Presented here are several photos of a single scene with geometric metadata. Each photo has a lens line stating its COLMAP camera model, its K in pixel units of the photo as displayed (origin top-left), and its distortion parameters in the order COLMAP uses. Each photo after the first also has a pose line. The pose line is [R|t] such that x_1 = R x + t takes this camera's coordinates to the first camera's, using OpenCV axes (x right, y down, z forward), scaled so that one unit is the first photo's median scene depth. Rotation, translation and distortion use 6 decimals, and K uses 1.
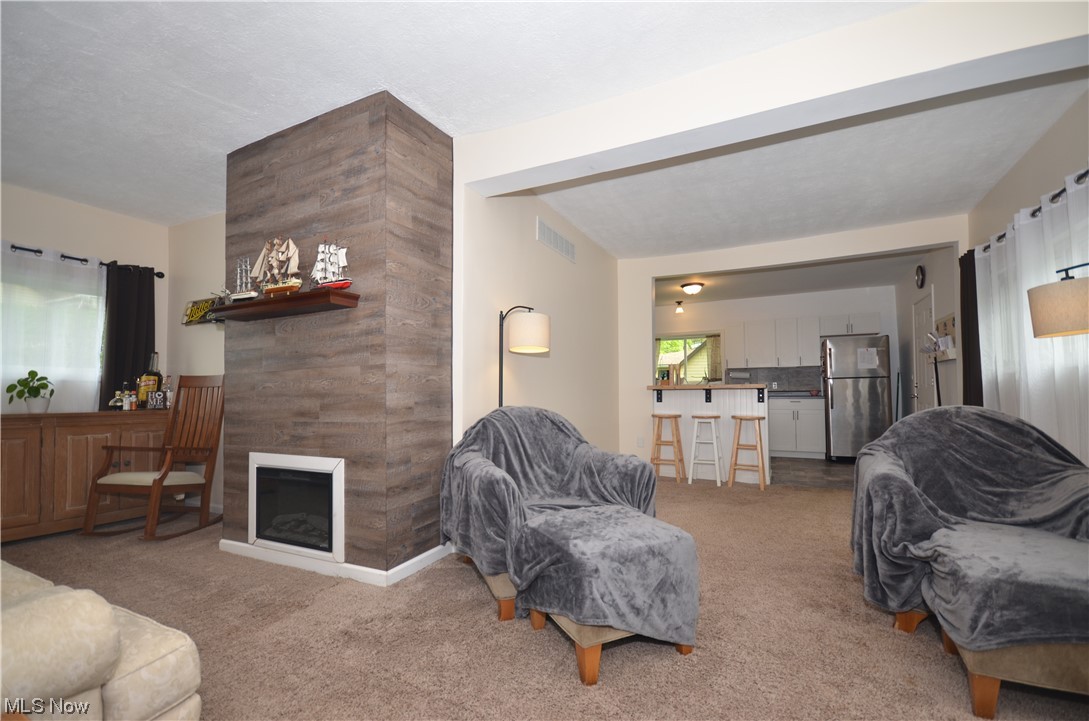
lens RADIAL K [[473.1, 0, 542.4], [0, 473.1, 378.8], [0, 0, 1]] dist [0.022188, -0.019583]
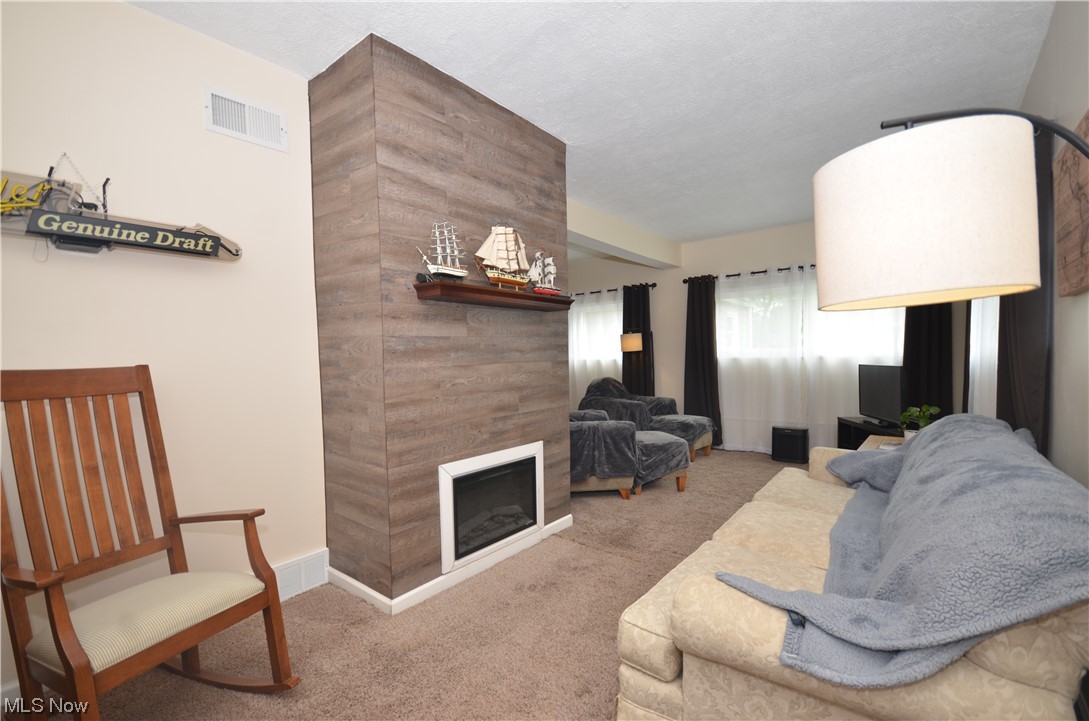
lens RADIAL K [[478.0, 0, 541.7], [0, 478.0, 377.6], [0, 0, 1]] dist [0.018087, -0.007731]
pose [[0.205159, -0.035939, 0.978069, -1.383286], [-0.016210, 0.999064, 0.040111, -0.030237], [-0.978594, -0.024084, 0.204385, 0.675331]]
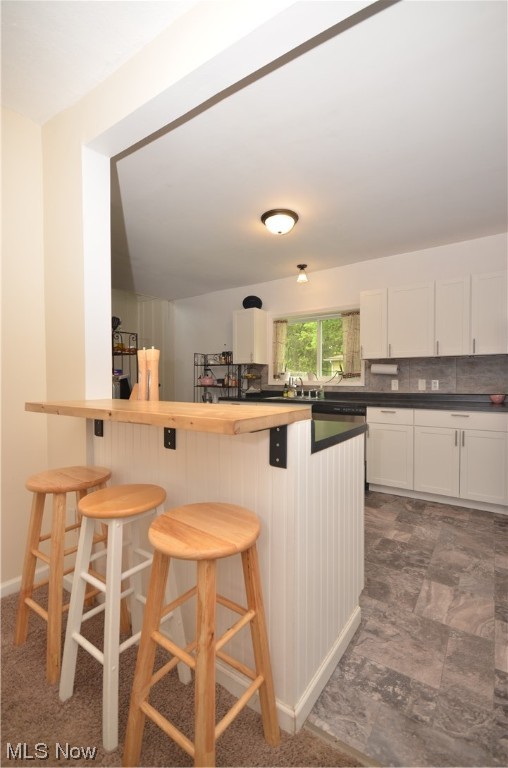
lens RADIAL K [[333.6, 0, 270.4], [0, 333.6, 386.1], [0, 0, 1]] dist [0.022188, -0.019583]
pose [[0.993832, 0.003965, -0.110824, 0.828547], [0.001988, 0.998563, 0.053551, -0.025723], [0.110877, -0.053441, 0.992396, 1.356612]]
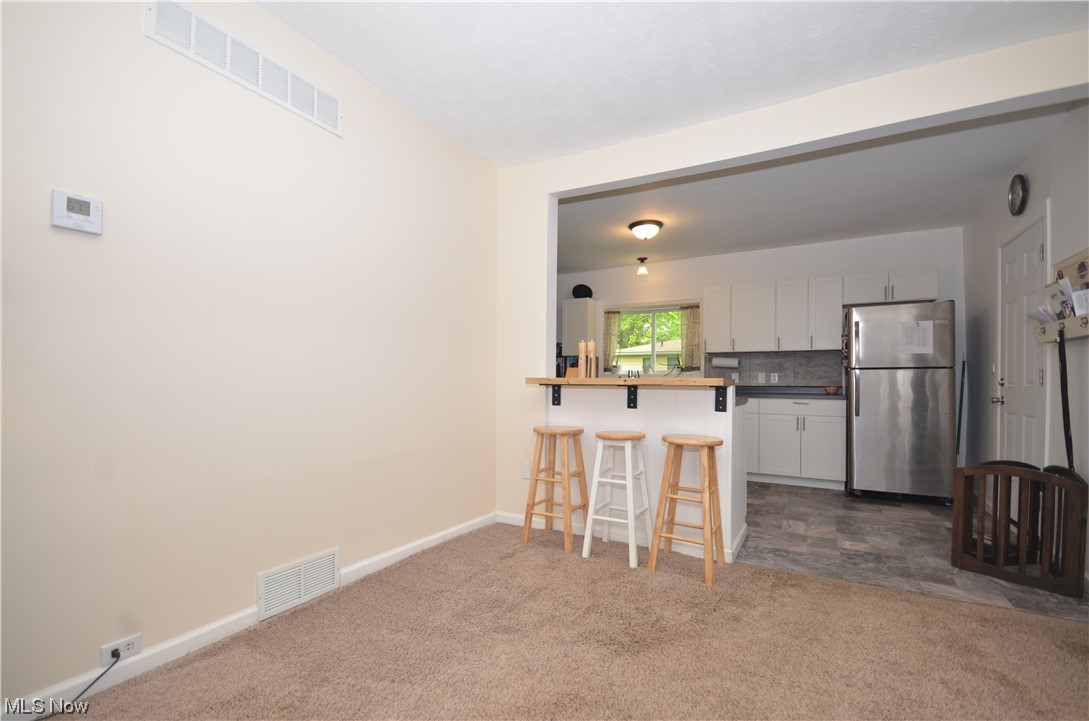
lens RADIAL K [[473.1, 0, 542.4], [0, 473.1, 378.8], [0, 0, 1]] dist [0.022188, -0.019583]
pose [[0.998826, 0.012793, -0.046715, 0.485190], [-0.011435, 0.999508, 0.029221, -0.003193], [0.047065, -0.028653, 0.998481, 0.771719]]
